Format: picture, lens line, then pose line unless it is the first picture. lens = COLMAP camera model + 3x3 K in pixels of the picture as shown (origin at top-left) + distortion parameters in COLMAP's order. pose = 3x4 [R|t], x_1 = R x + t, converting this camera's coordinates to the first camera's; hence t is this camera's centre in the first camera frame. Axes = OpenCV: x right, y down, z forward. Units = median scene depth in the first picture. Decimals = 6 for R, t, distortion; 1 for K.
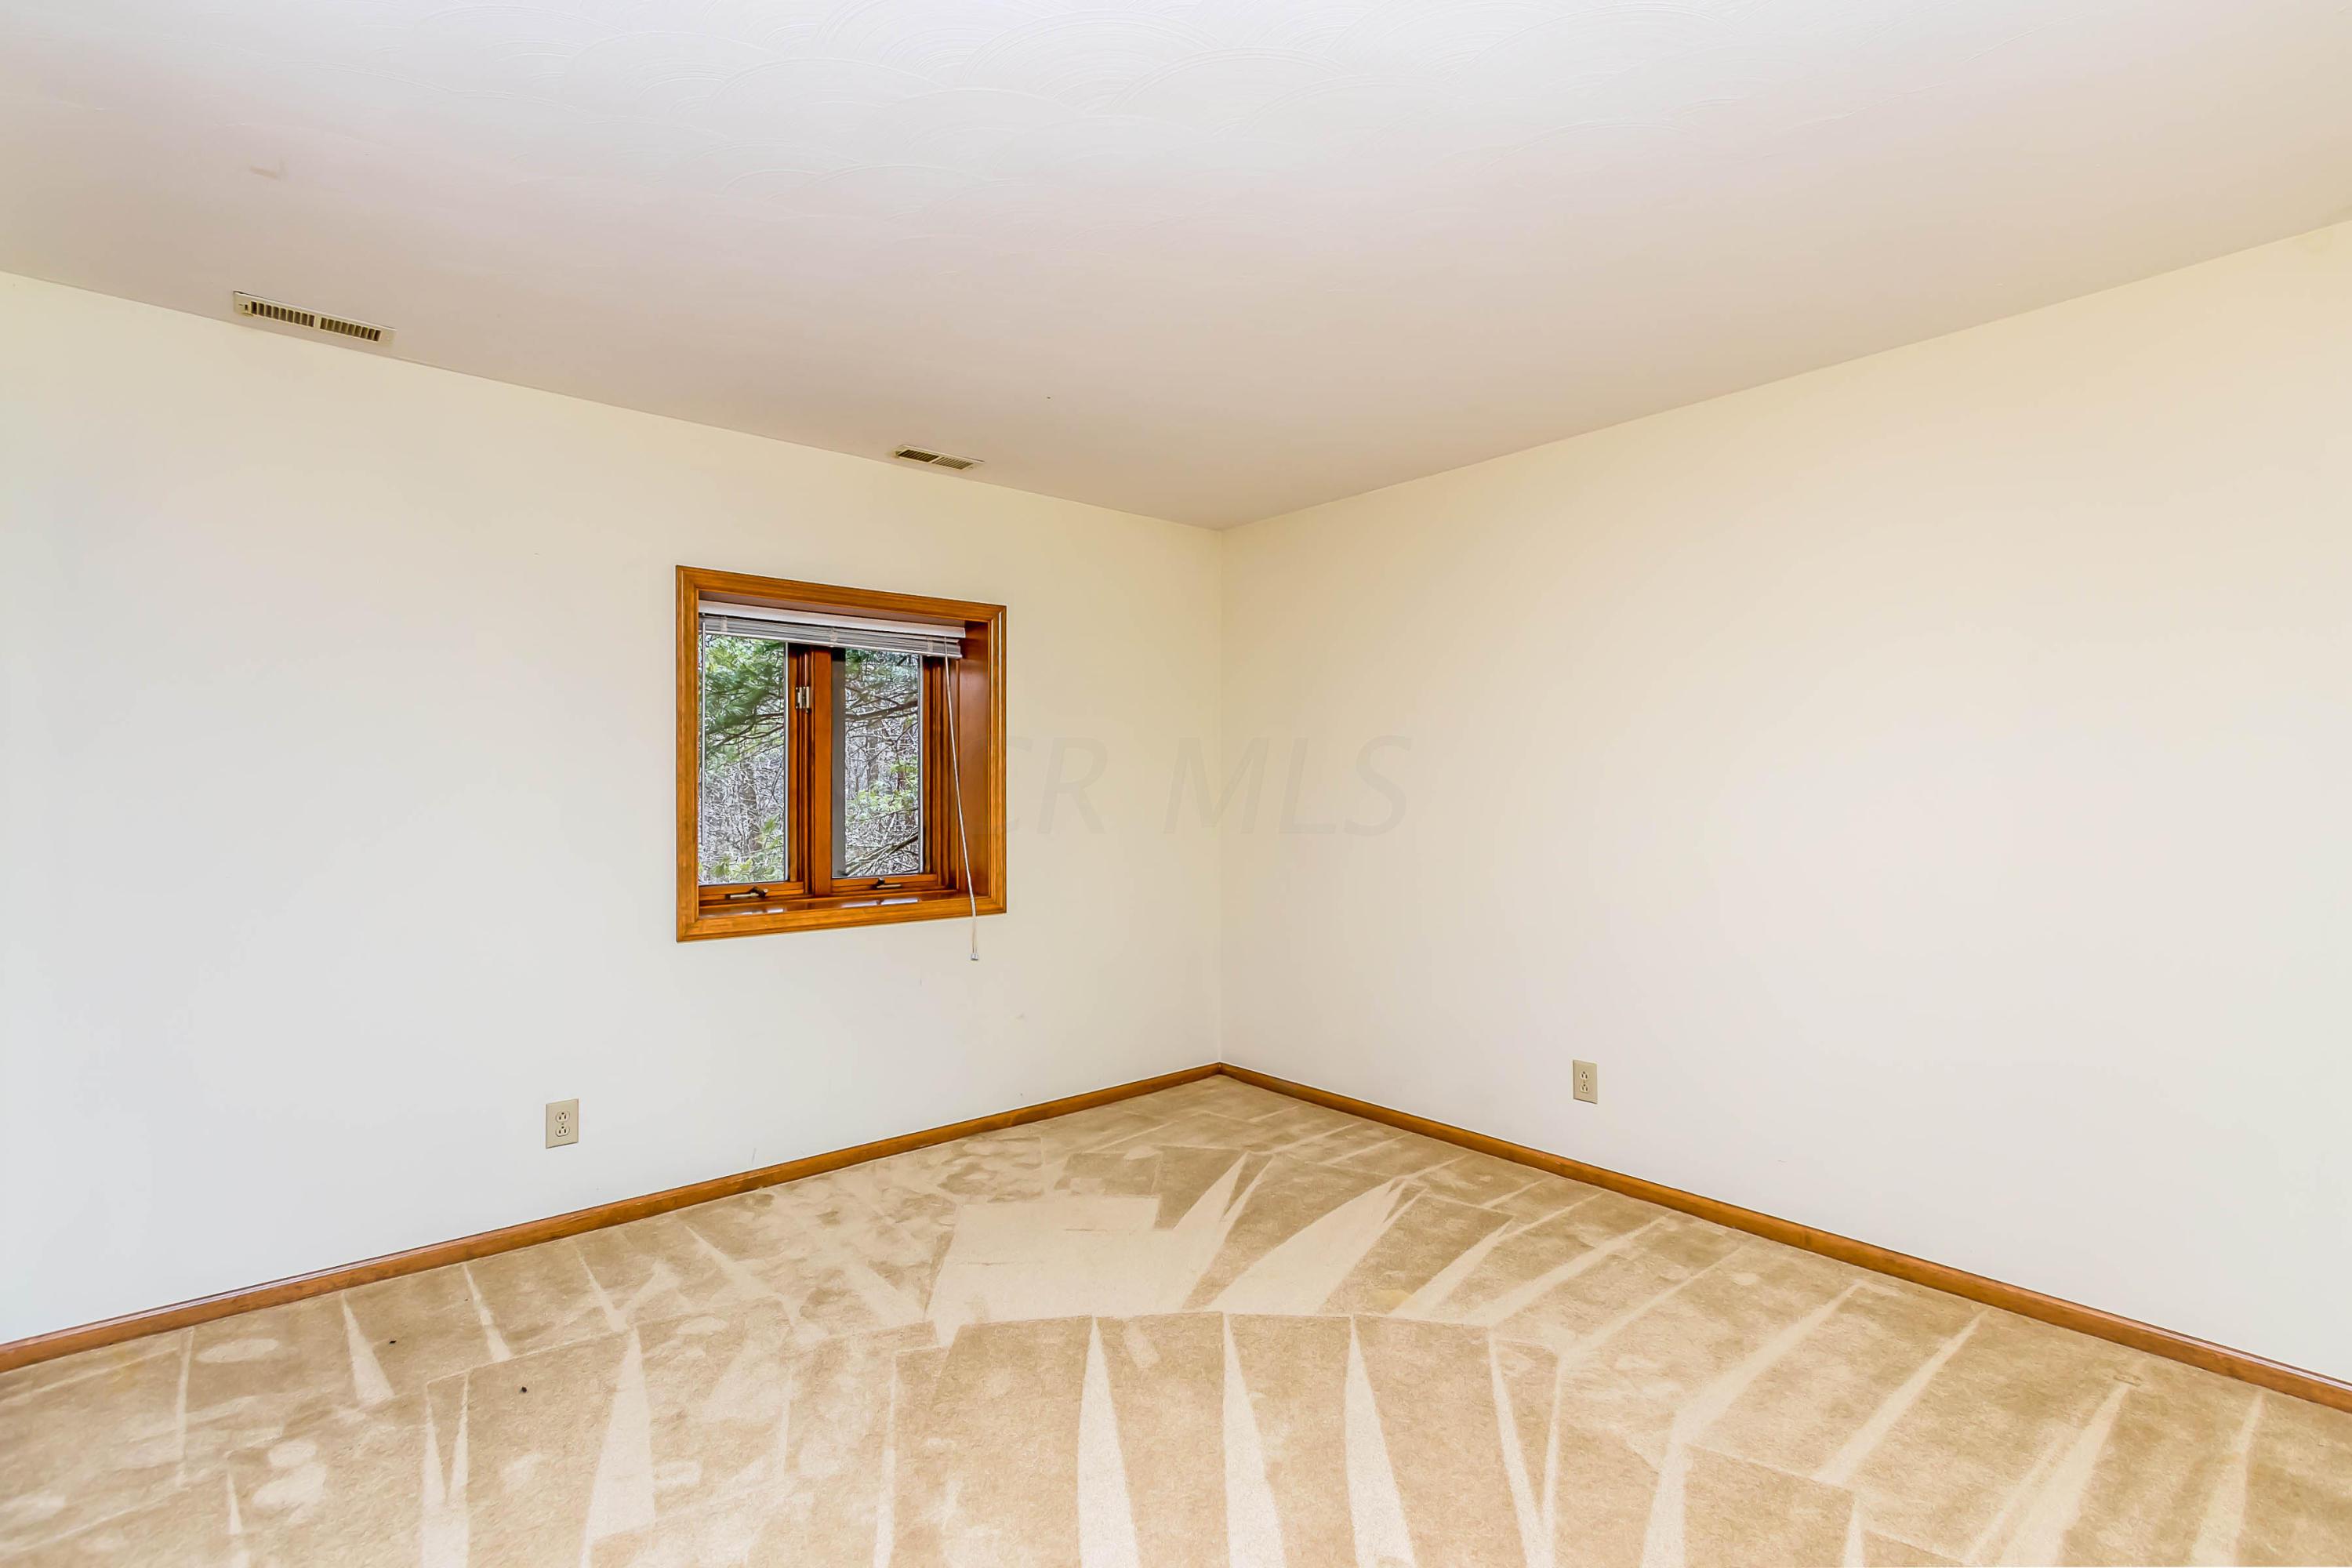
lens RADIAL K [[1083.4, 0, 1173.3], [0, 1083.4, 776.8], [0, 0, 1]] dist [0.017908, -0.000051]
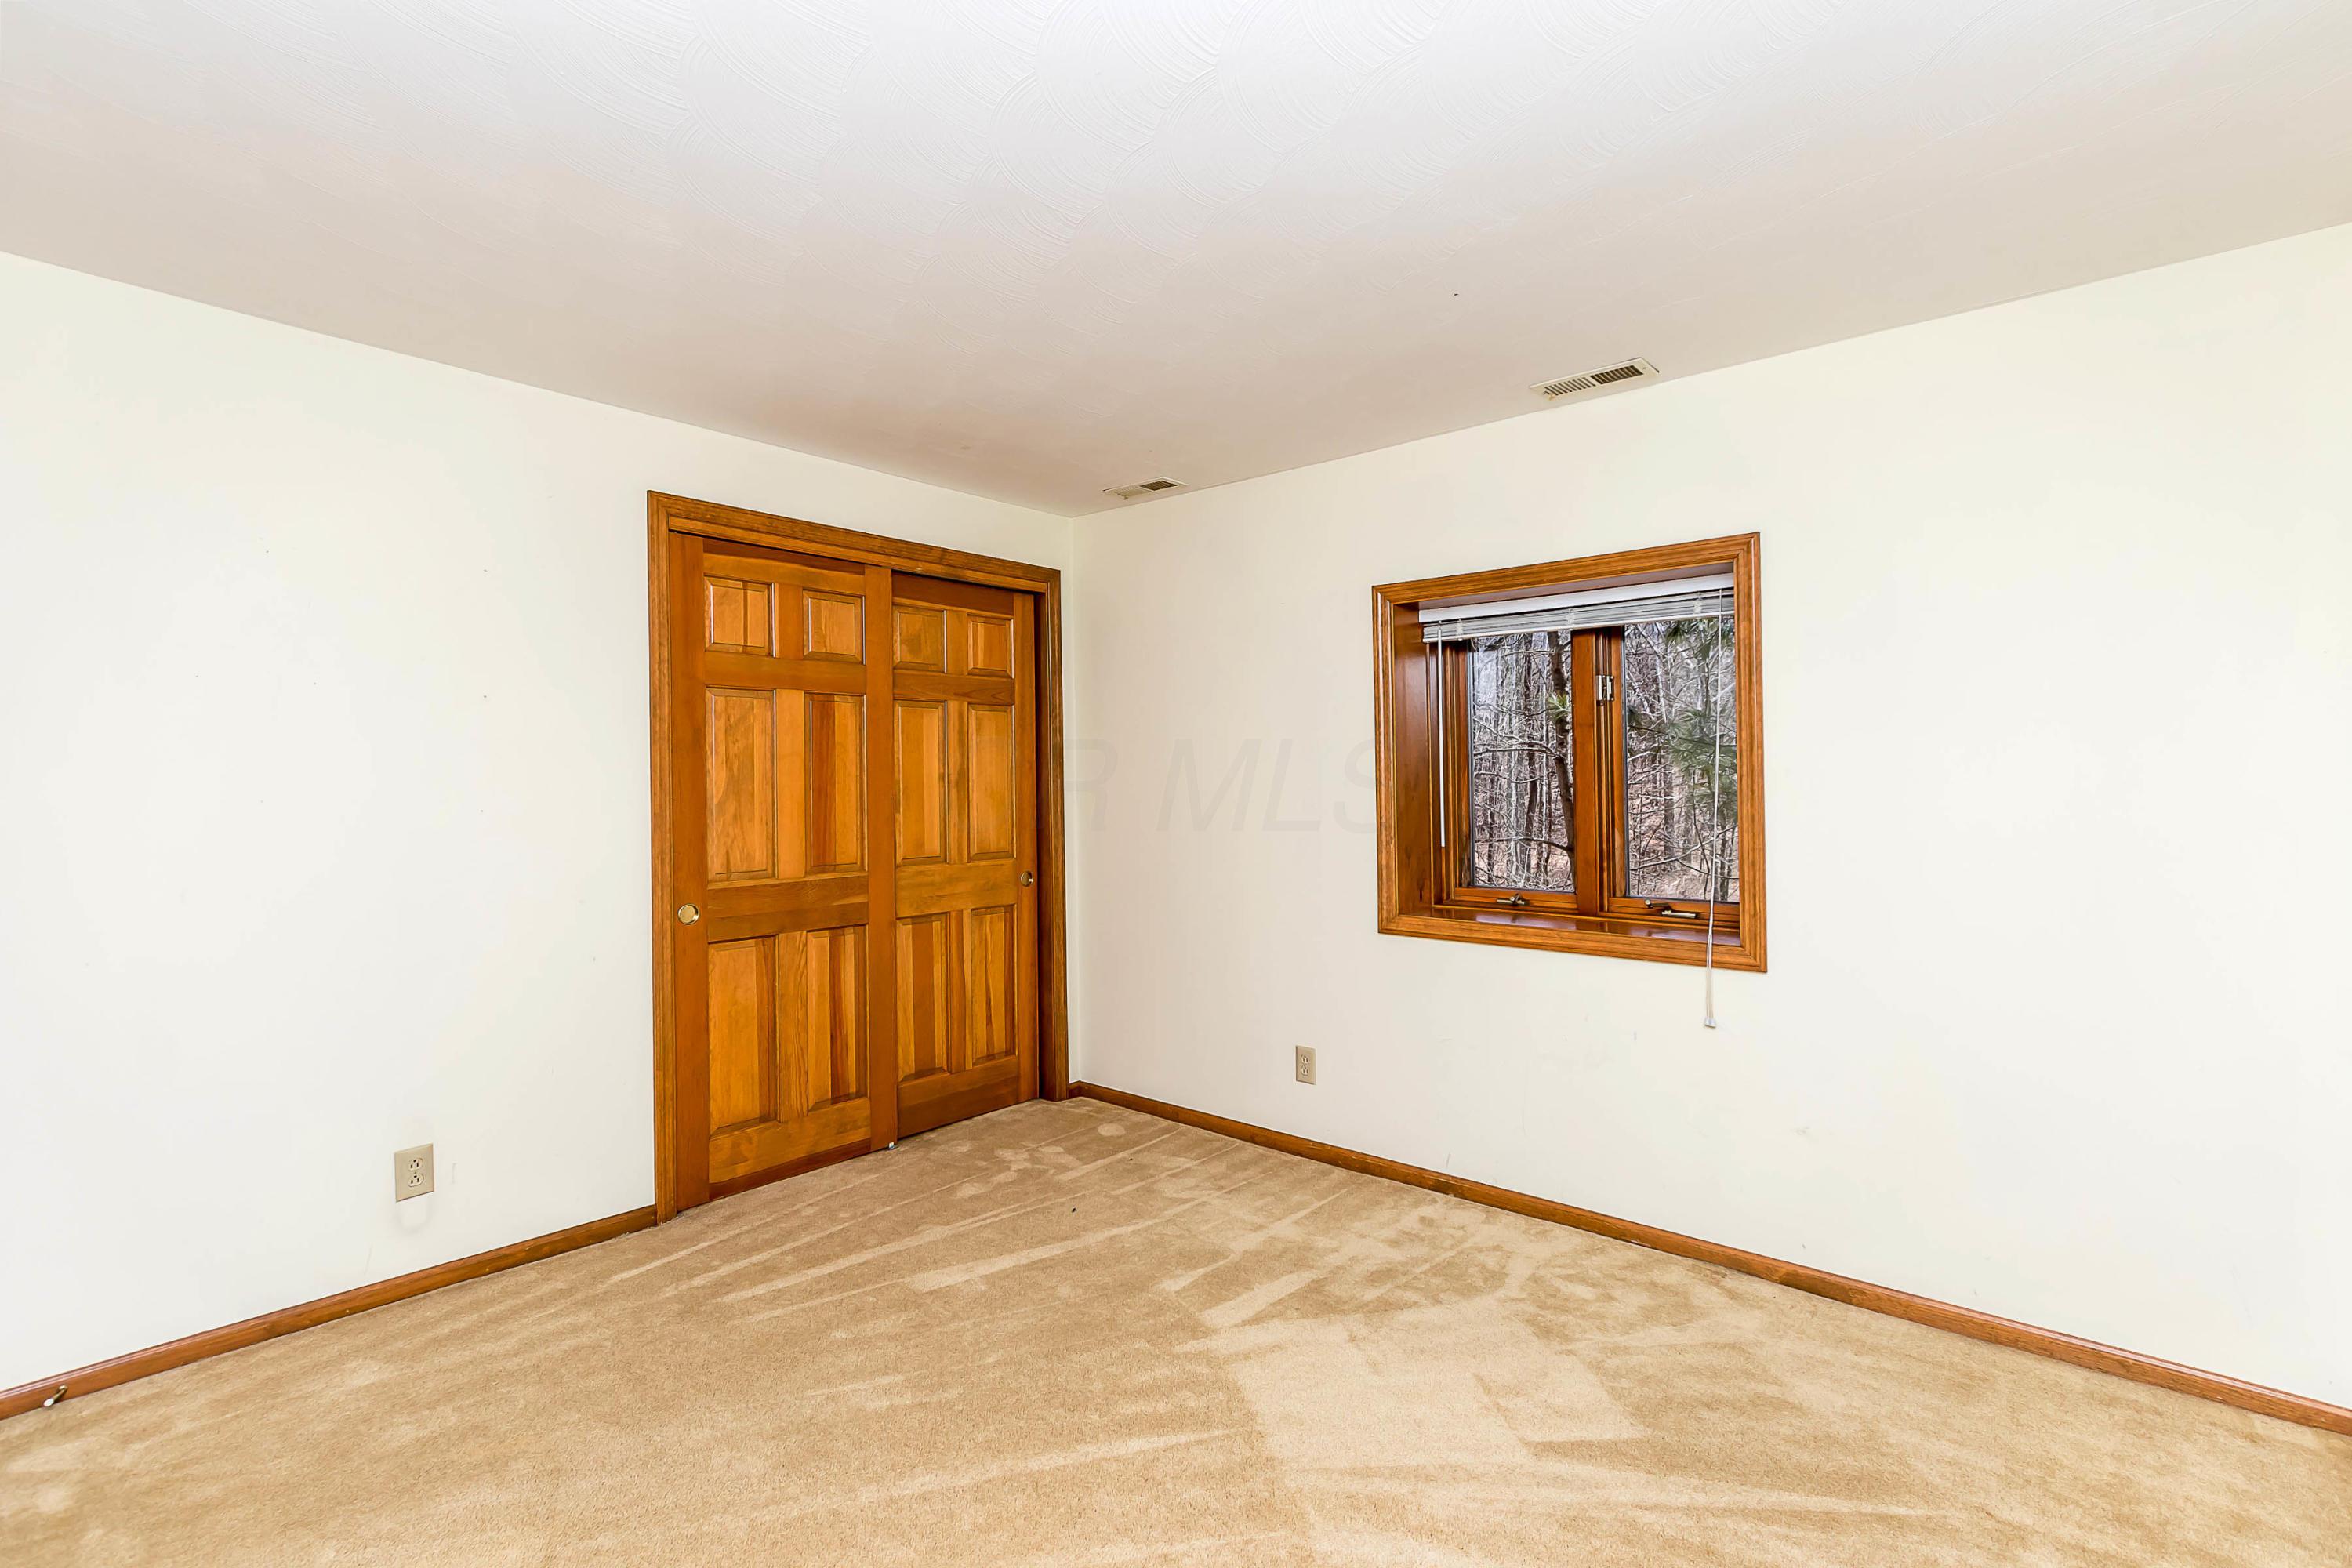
lens RADIAL K [[1083.4, 0, 1173.3], [0, 1083.4, 776.8], [0, 0, 1]] dist [0.017908, -0.000051]
pose [[0.168797, -0.006801, -0.985627, 0.543704], [0.007514, 0.999956, -0.005613, 0.000913], [0.985622, -0.006459, 0.168840, 0.582355]]
